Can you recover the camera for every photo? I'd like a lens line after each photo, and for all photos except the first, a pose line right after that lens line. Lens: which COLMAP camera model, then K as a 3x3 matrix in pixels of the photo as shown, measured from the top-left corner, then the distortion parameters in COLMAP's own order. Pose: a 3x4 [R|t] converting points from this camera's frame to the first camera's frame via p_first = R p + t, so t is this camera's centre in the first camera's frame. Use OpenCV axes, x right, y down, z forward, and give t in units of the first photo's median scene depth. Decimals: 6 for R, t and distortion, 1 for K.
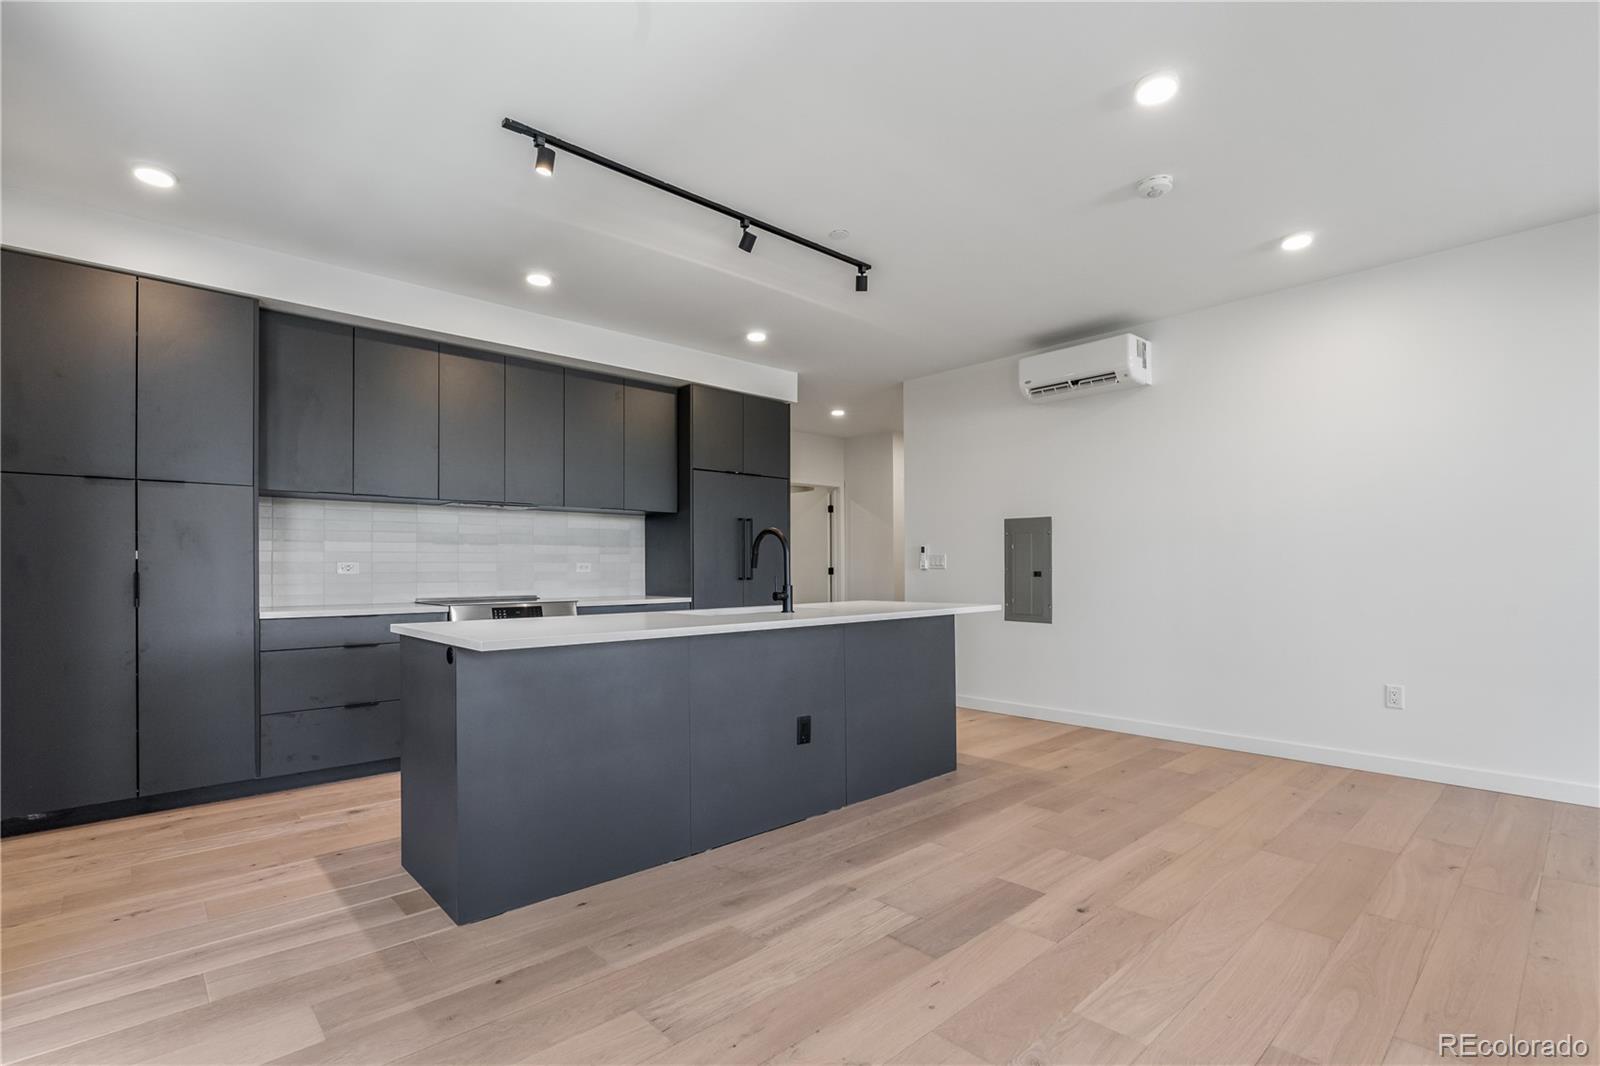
lens RADIAL K [[743.0, 0, 809.5], [0, 743.0, 564.2], [0, 0, 1]] dist [-0.003797, 0.000494]
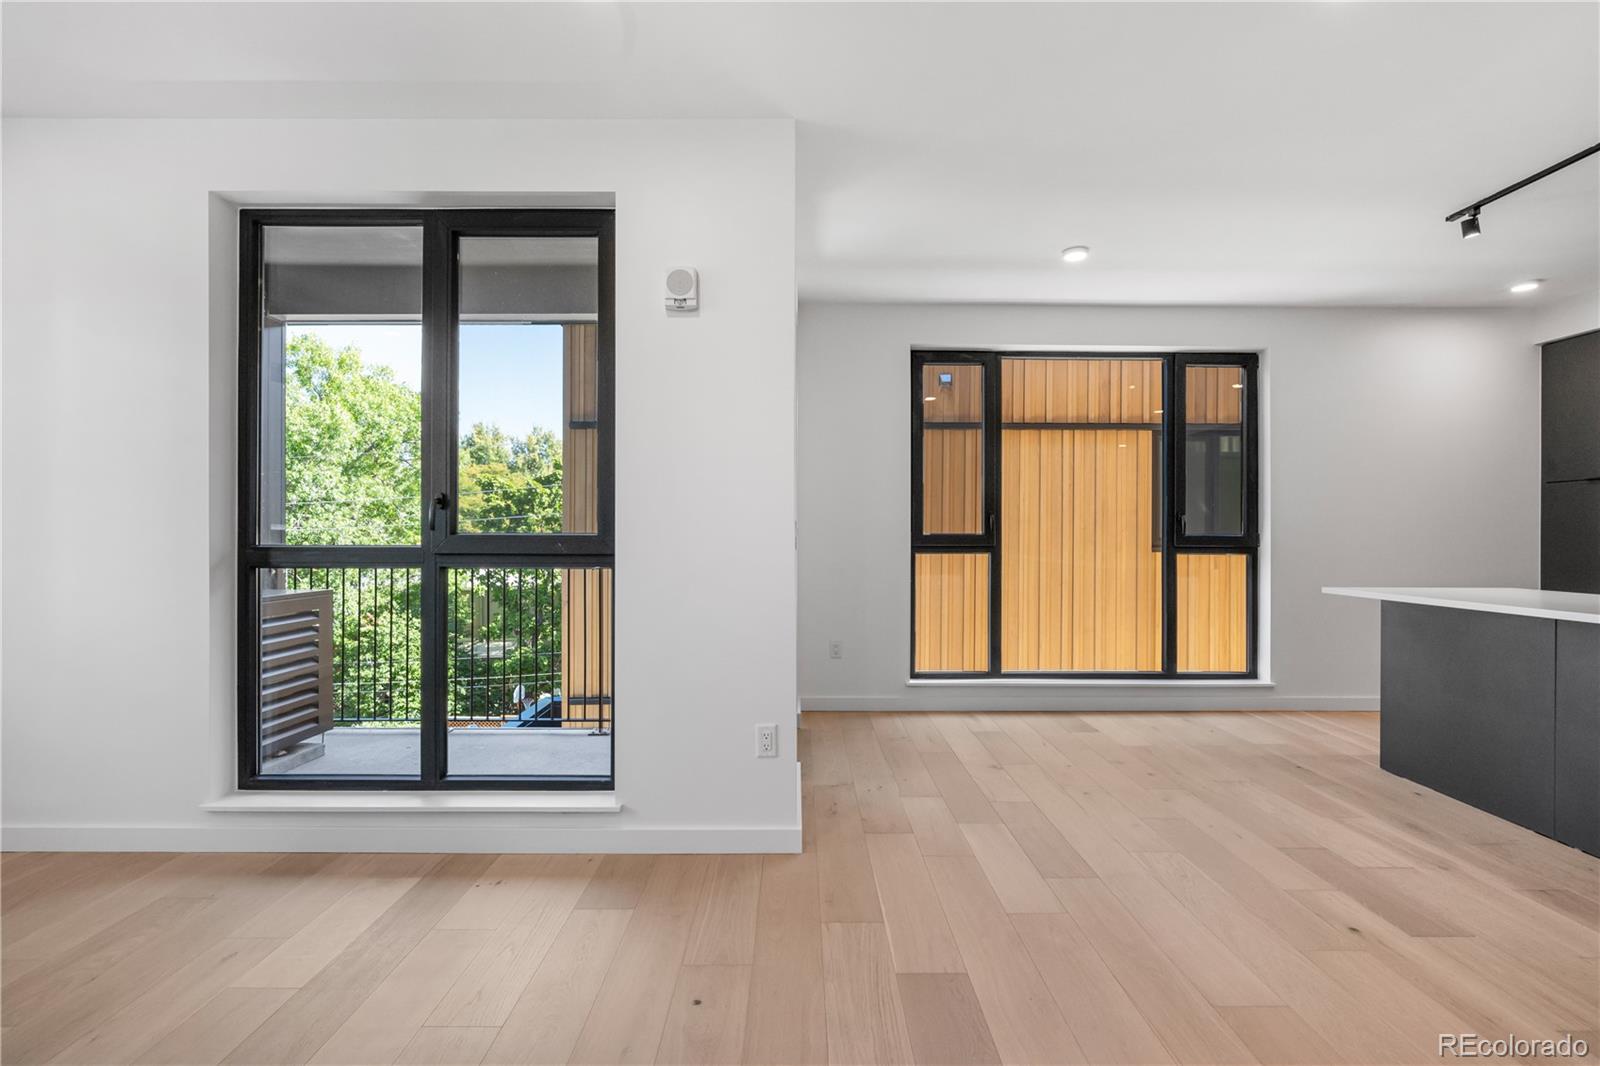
lens RADIAL K [[725.9, 0, 801.2], [0, 725.9, 535.4], [0, 0, 1]] dist [-0.004385, -0.000044]
pose [[-0.679091, 0.005276, -0.734035, 0.907665], [0.006921, 0.999976, 0.000785, -0.017224], [0.734022, -0.004547, -0.679111, 0.675192]]
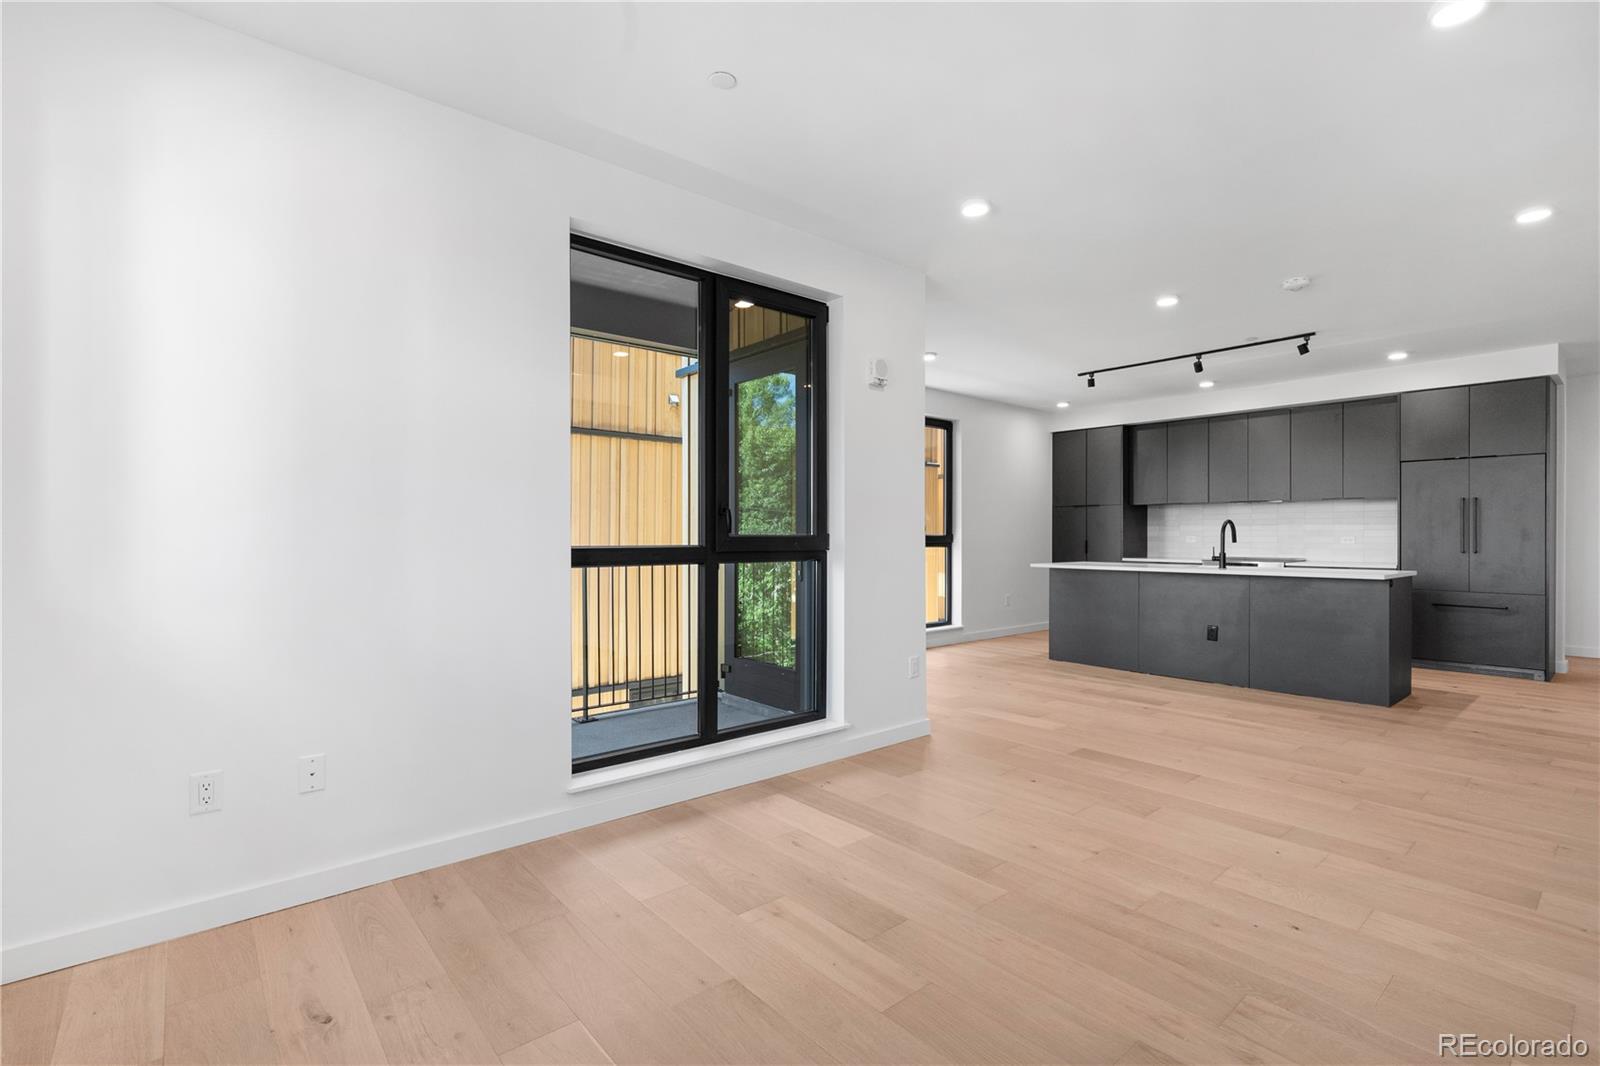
lens RADIAL K [[735.6, 0, 800.0], [0, 735.6, 533.0], [0, 0, 1]] dist [-0.003171, 0.000113]
pose [[-0.046386, 0.003183, -0.998919, 1.518158], [0.005742, 0.999979, 0.002920, -0.025627], [0.998907, -0.005600, -0.046403, 0.073095]]
